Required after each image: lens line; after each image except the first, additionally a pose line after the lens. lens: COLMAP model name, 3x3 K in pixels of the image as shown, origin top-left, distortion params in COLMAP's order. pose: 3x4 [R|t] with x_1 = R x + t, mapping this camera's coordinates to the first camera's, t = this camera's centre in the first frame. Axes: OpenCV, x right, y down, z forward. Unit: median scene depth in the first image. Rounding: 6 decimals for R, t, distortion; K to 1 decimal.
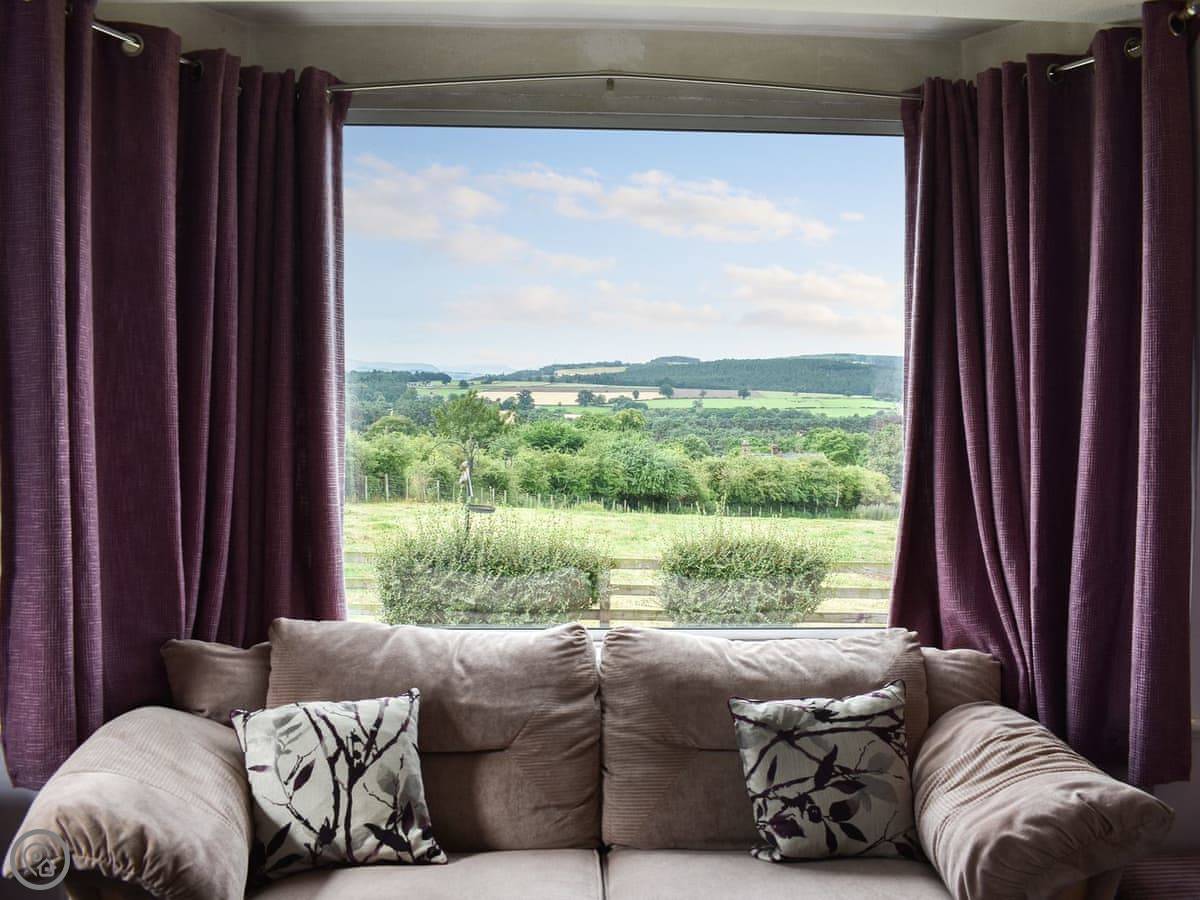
lens RADIAL K [[1068.7, 0, 631.4], [0, 1068.7, 455.3], [0, 0, 1]] dist [-0.110135, 0.049427]
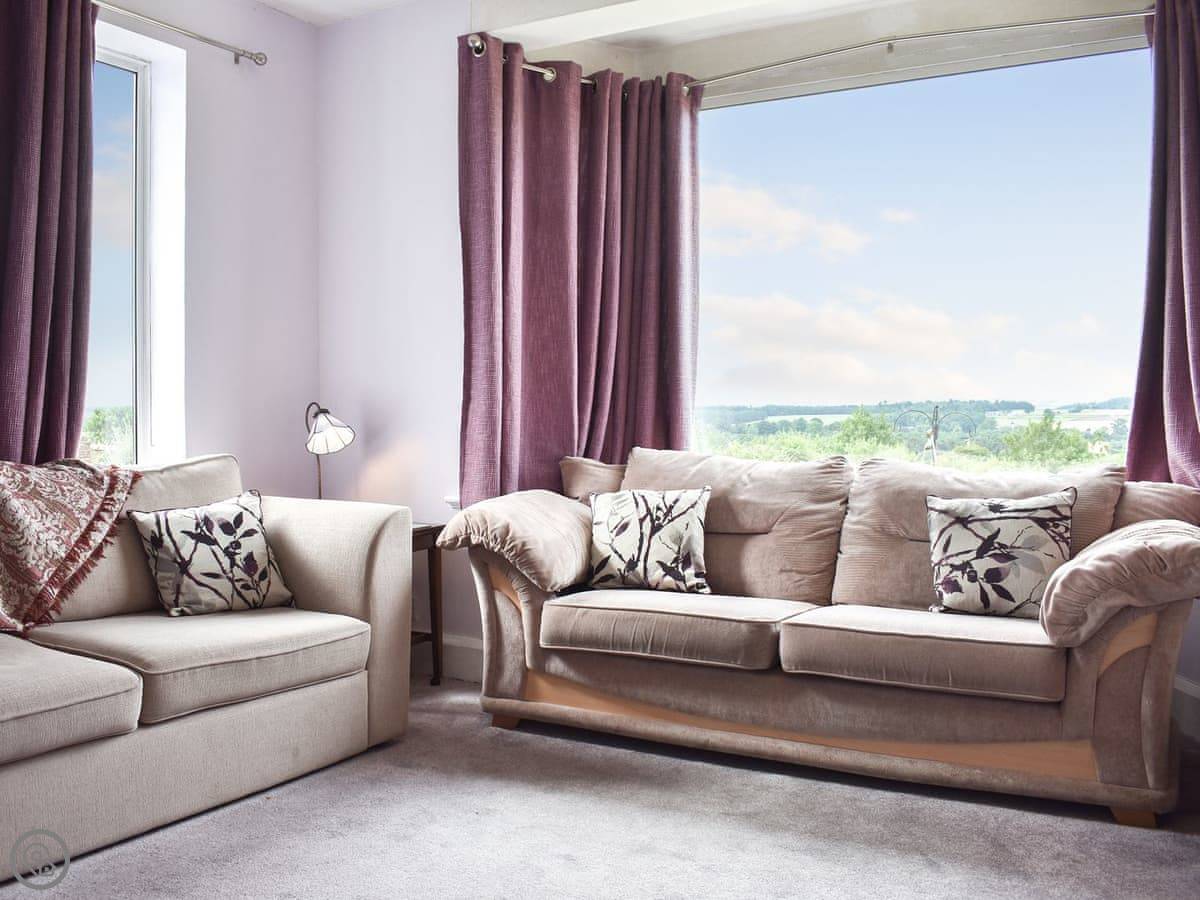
lens RADIAL K [[1082.5, 0, 600.0], [0, 1082.5, 450.0], [0, 0, 1]] dist [-0.073819, 0.008270]
pose [[0.851874, -0.000043, -0.523747, 0.456461], [-0.017540, 0.999437, -0.028611, 0.226097], [0.523453, 0.033559, 0.851393, -0.338329]]
